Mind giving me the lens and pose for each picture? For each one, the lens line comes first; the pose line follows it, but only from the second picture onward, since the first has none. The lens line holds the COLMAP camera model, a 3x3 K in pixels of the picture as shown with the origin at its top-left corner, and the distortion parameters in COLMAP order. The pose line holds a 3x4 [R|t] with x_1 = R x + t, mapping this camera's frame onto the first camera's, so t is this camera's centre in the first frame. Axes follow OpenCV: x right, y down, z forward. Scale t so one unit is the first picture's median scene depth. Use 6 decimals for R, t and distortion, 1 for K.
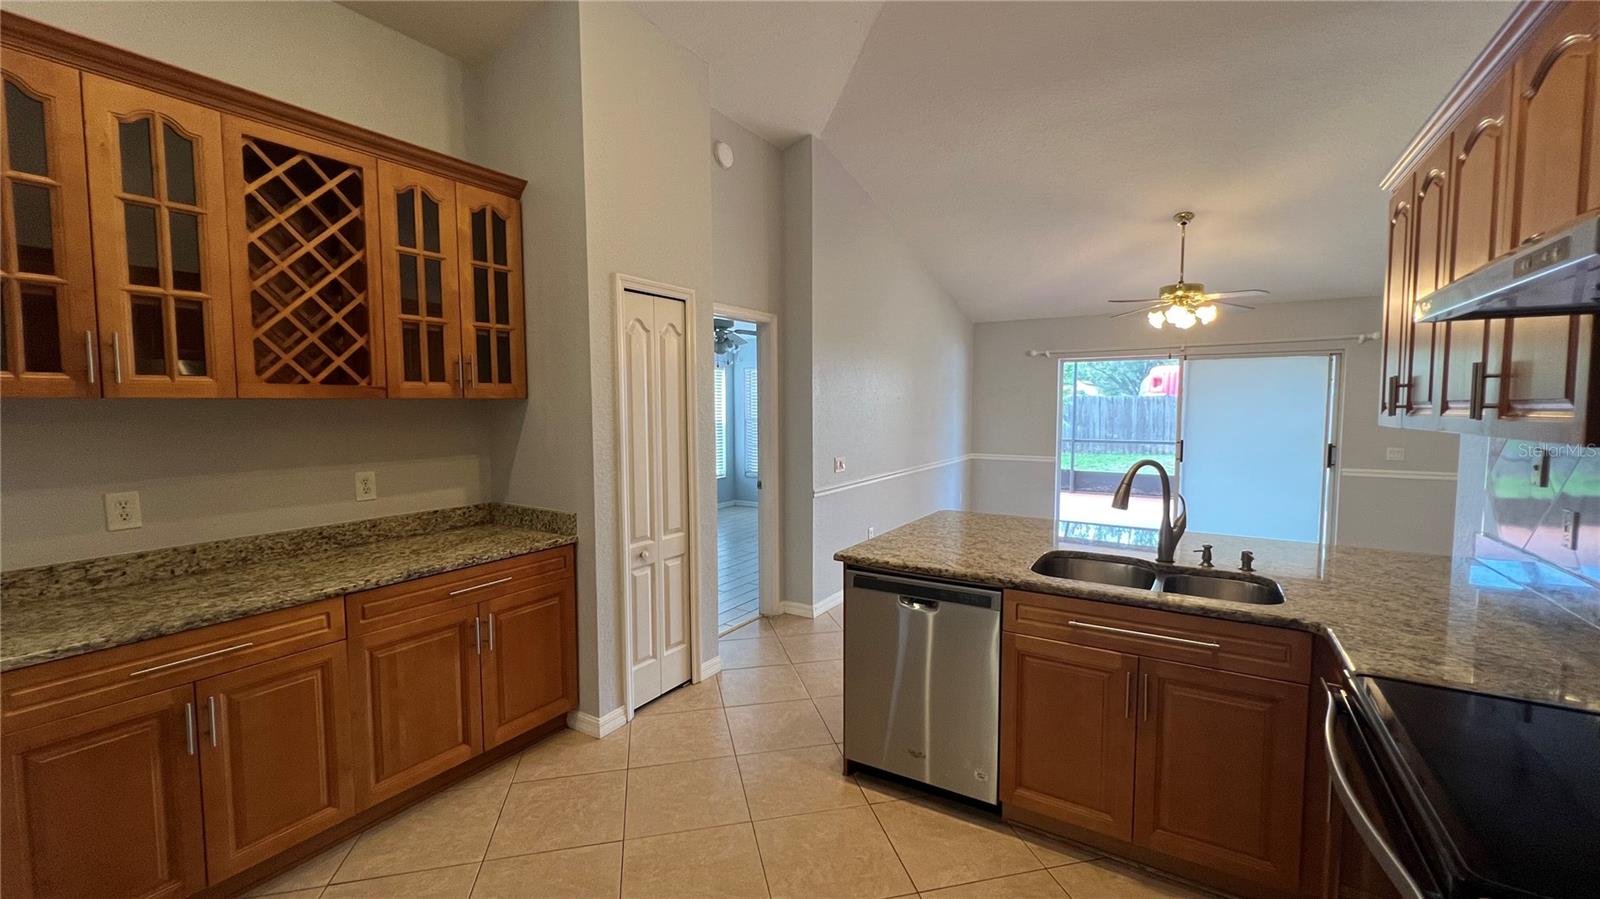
lens RADIAL K [[647.0, 0, 799.8], [0, 647.0, 443.4], [0, 0, 1]] dist [0.000486, -0.000046]
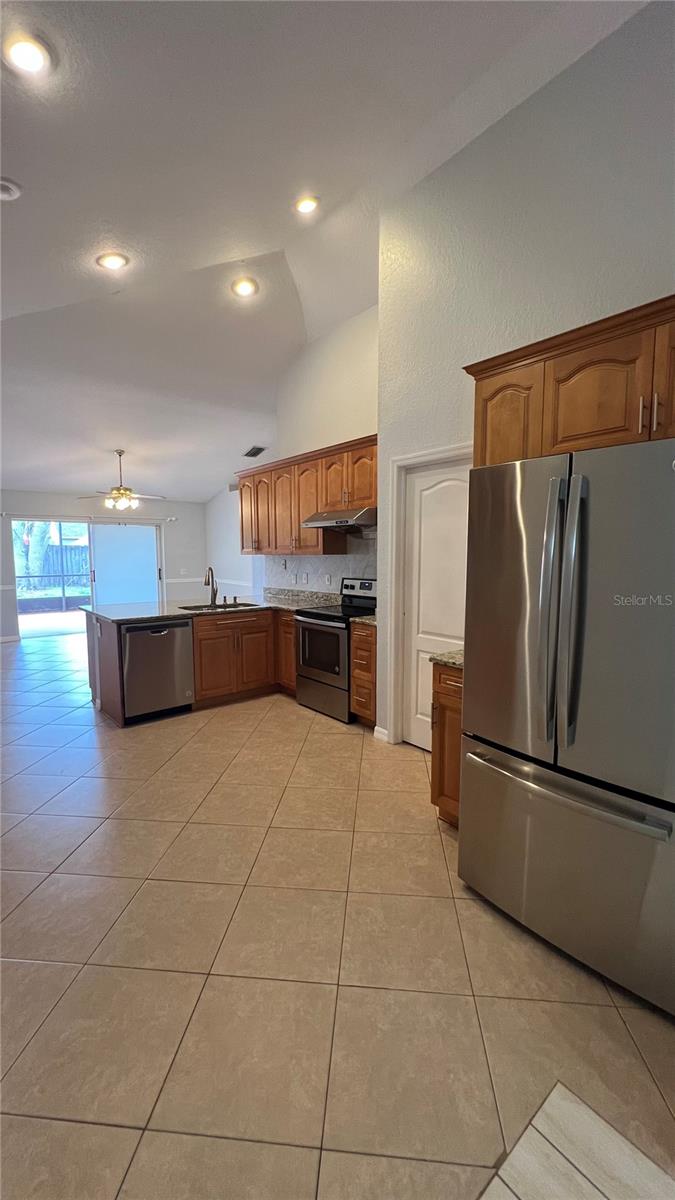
lens RADIAL K [[485.3, 0, 336.3], [0, 485.3, 600.9], [0, 0, 1]] dist [0.000486, -0.000046]
pose [[0.319281, -0.093343, 0.943052, -0.620125], [0.061150, 0.995093, 0.077791, 0.021975], [-0.945685, 0.032830, 0.323422, -0.074059]]
